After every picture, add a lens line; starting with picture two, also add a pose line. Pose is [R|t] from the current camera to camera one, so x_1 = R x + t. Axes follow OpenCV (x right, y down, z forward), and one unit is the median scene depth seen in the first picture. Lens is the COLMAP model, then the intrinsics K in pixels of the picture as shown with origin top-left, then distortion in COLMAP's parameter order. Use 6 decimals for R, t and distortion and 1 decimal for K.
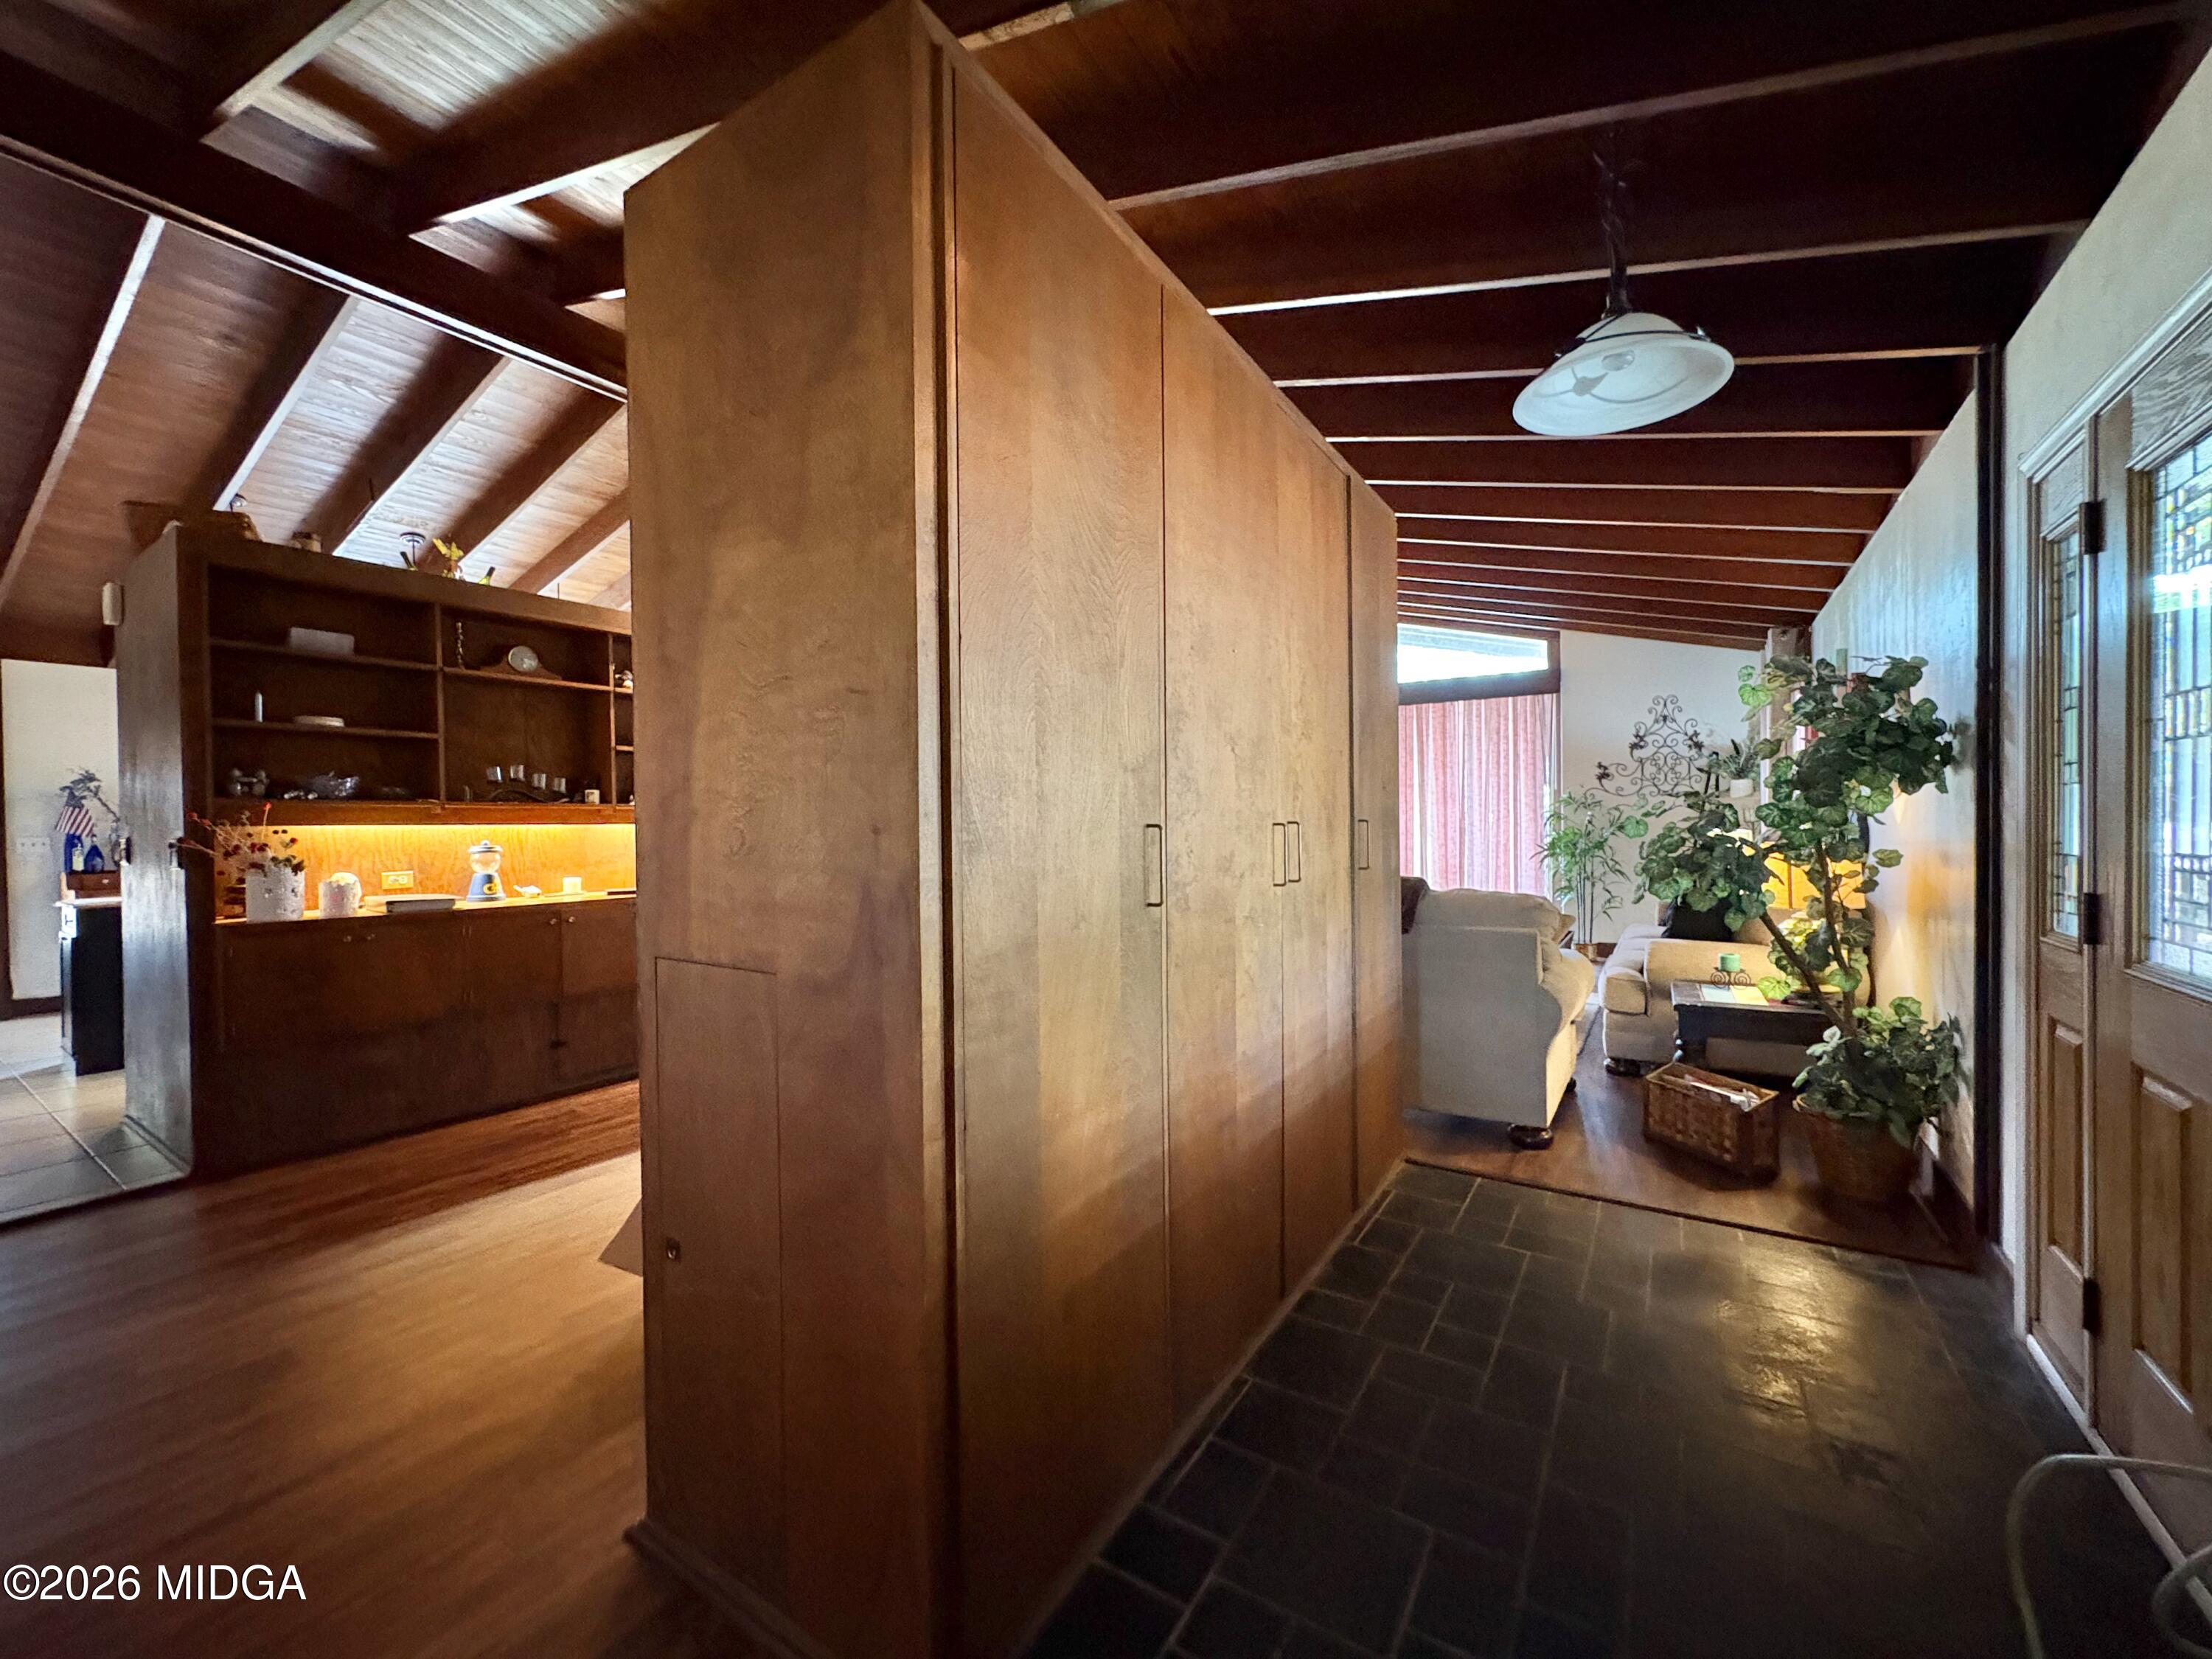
lens RADIAL K [[875.7, 0, 1106.0], [0, 875.7, 829.5], [0, 0, 1]] dist [0.000396, 0.000058]
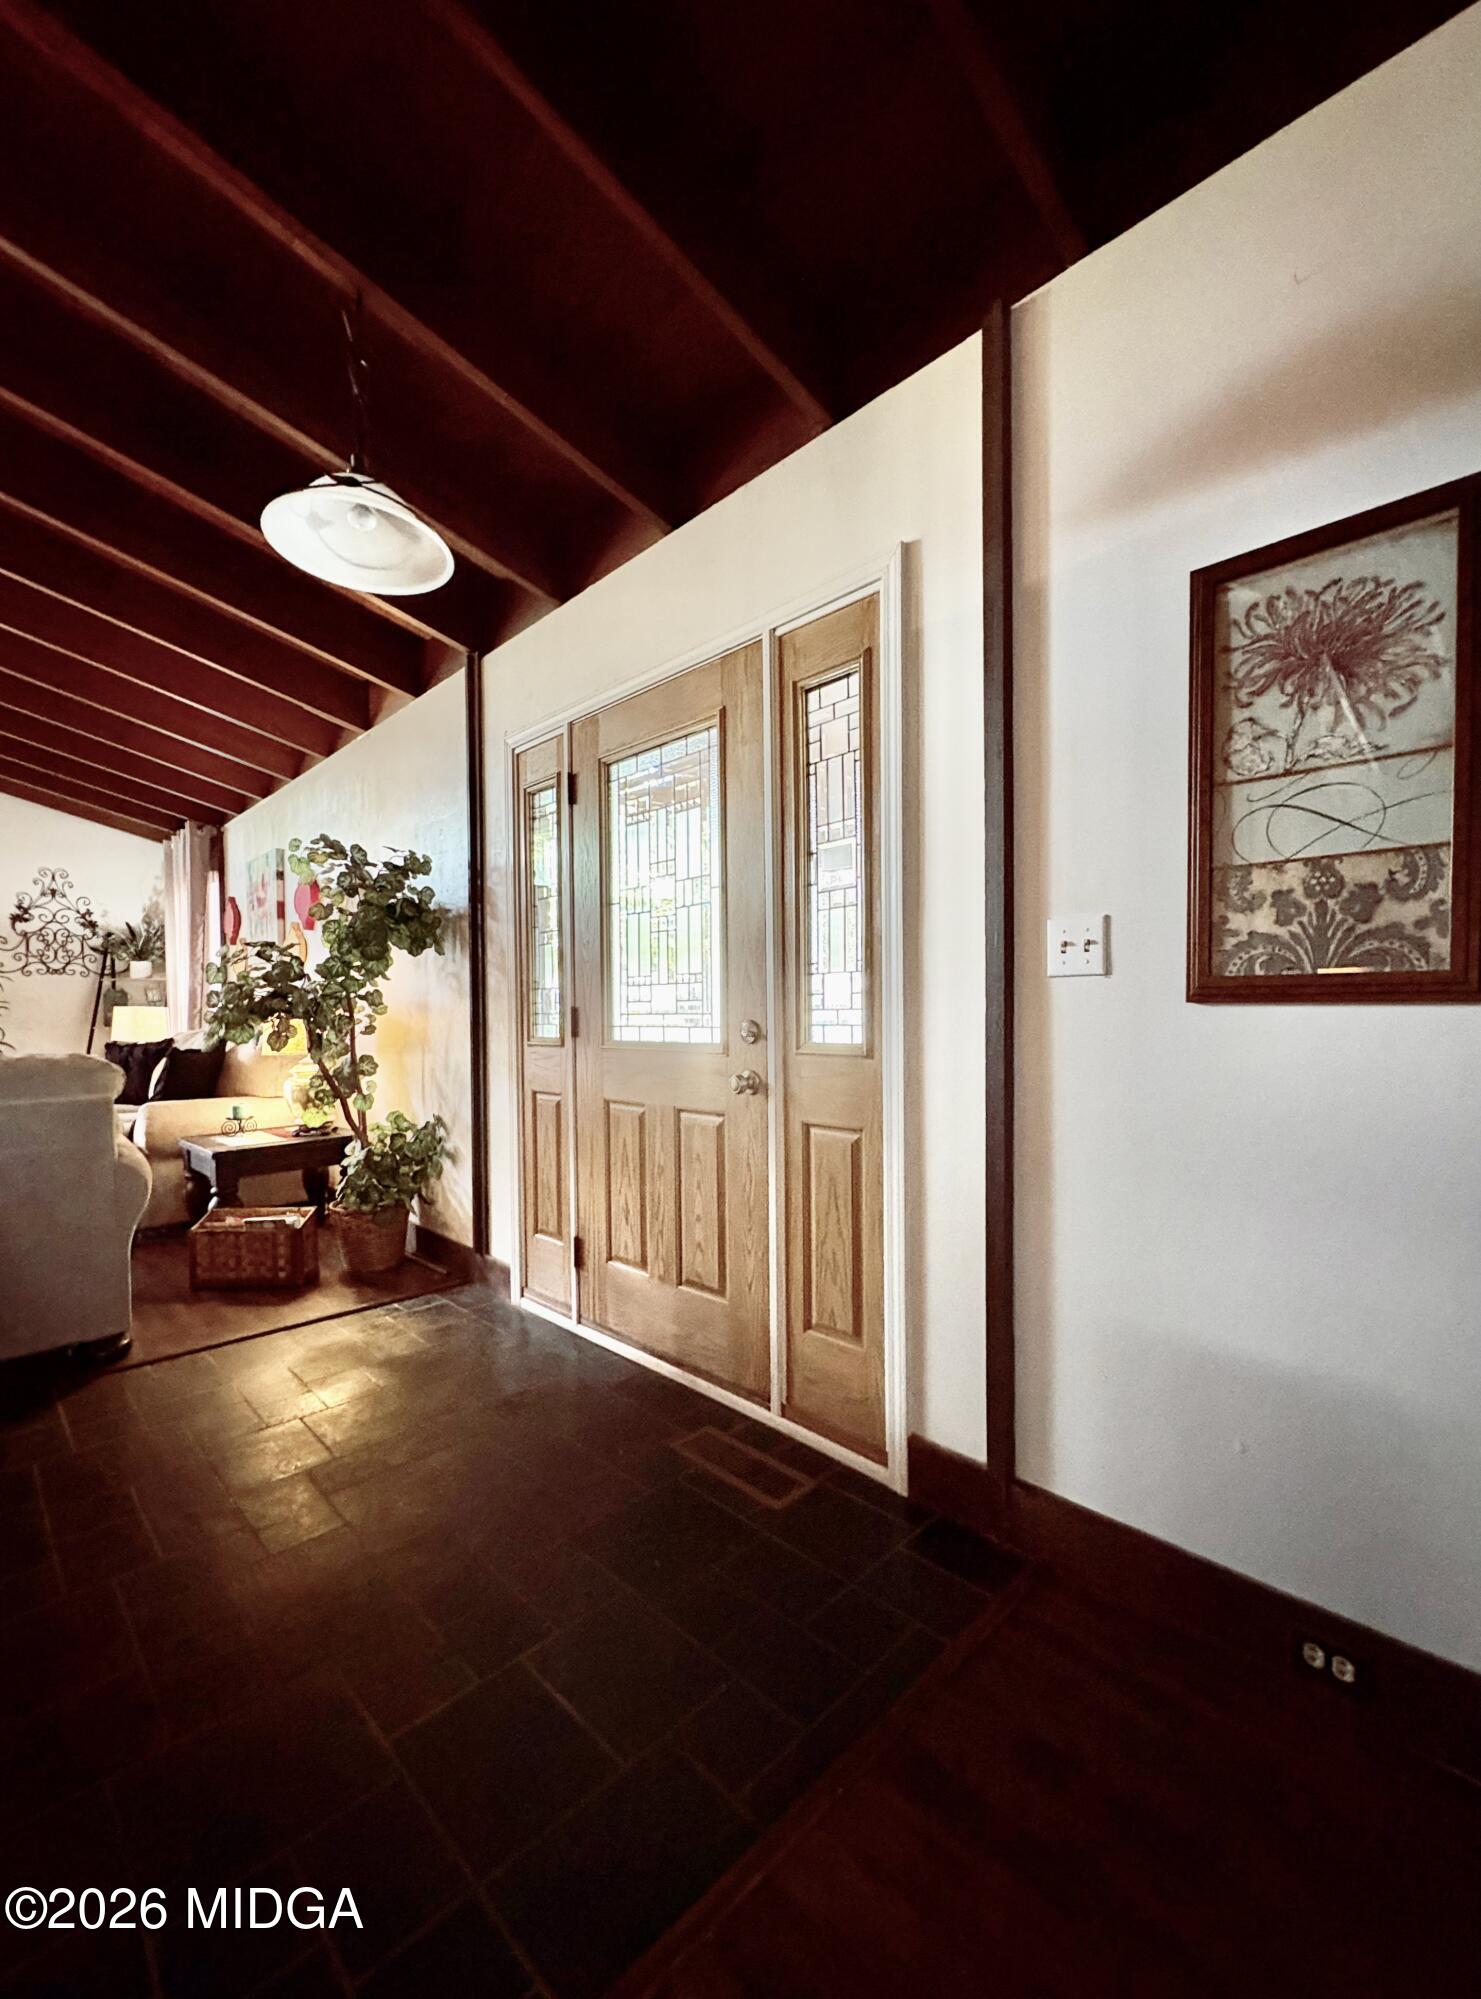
lens RADIAL K [[833.7, 0, 745.7], [0, 833.7, 1033.1], [0, 0, 1]] dist [-0.000039, -0.000087]
pose [[0.210605, -0.010902, 0.977510, -0.209782], [0.012202, 0.999889, 0.008523, 0.064801], [-0.977495, 0.010133, 0.210715, 0.197296]]
